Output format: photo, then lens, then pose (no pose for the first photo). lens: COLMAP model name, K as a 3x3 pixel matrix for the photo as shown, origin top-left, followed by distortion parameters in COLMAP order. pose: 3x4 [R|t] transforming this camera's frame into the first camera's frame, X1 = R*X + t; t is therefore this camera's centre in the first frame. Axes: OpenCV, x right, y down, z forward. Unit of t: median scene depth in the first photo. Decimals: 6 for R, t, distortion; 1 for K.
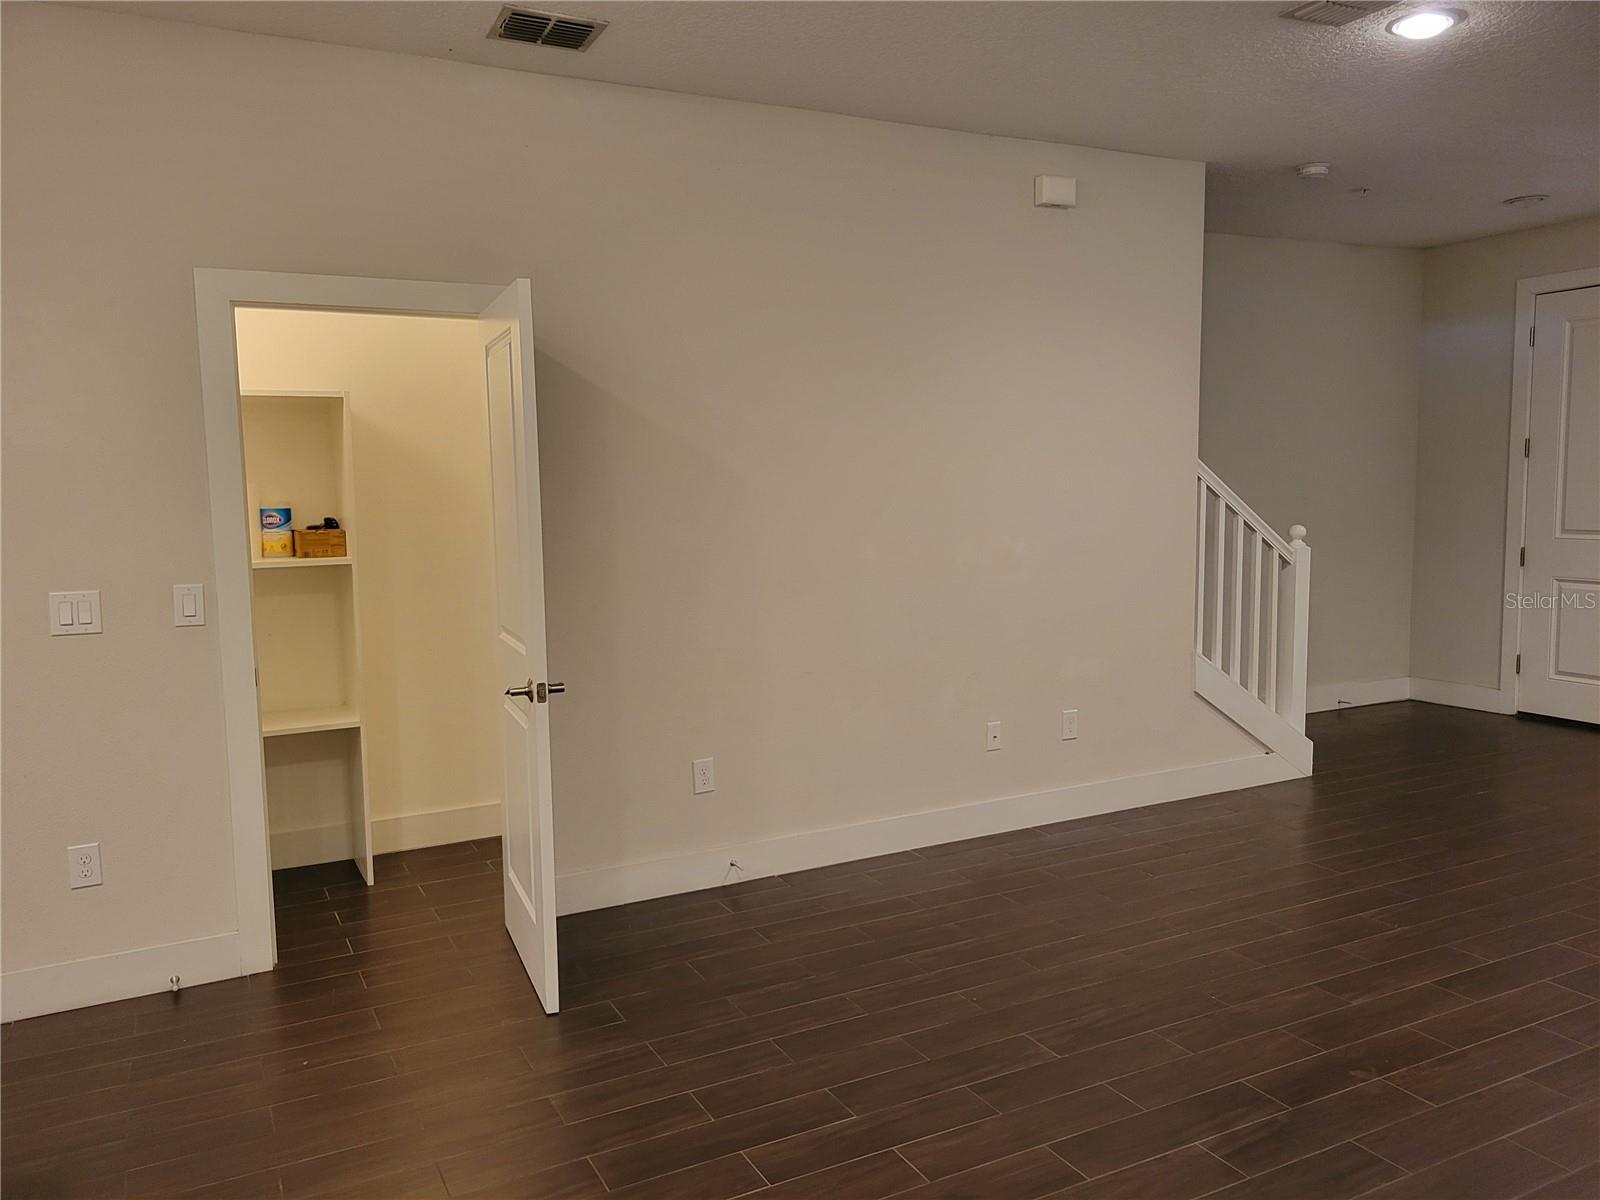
lens RADIAL K [[1201.0, 0, 797.9], [0, 1201.0, 598.3], [0, 0, 1]] dist [0.047009, -0.021836]
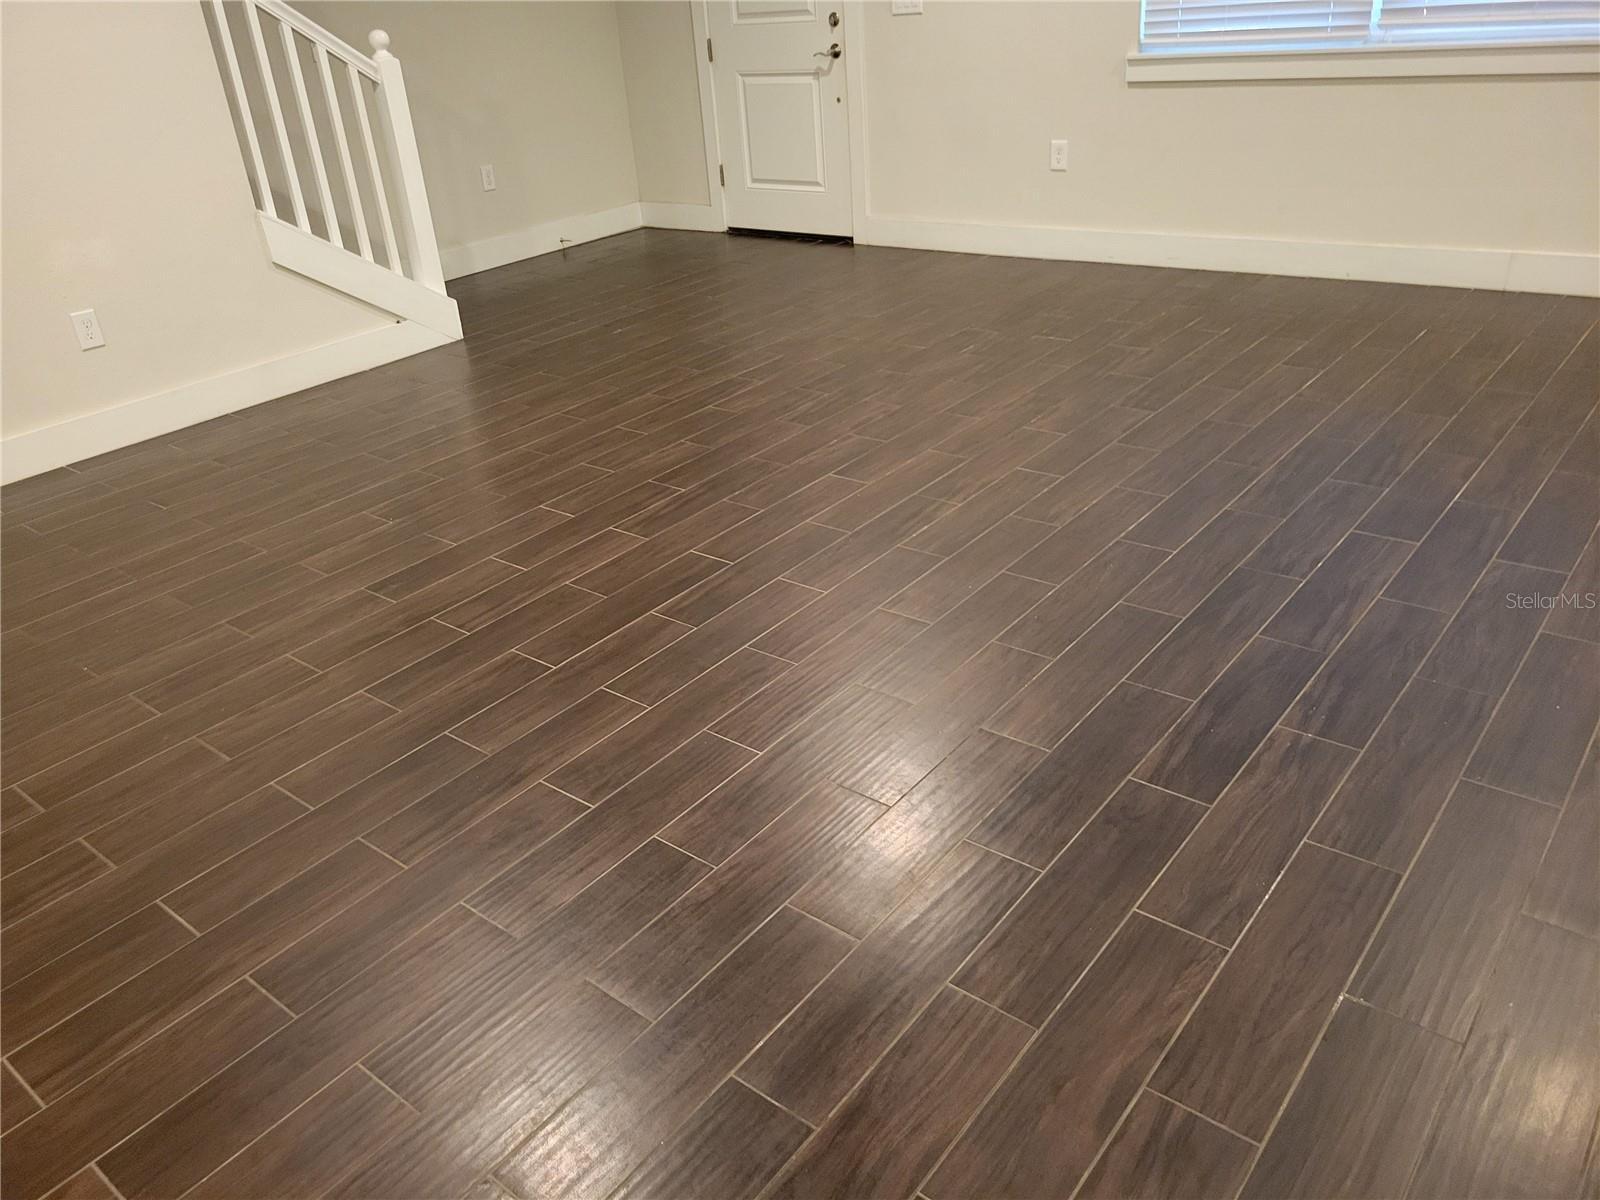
lens RADIAL K [[1201.0, 0, 765.1], [0, 1201.0, 610.3], [0, 0, 1]] dist [0.047009, -0.021836]
pose [[0.922858, -0.229955, 0.308955, 0.309059], [0.101776, 0.919282, 0.380213, 0.013215], [-0.371449, -0.319438, 0.871771, 0.064799]]
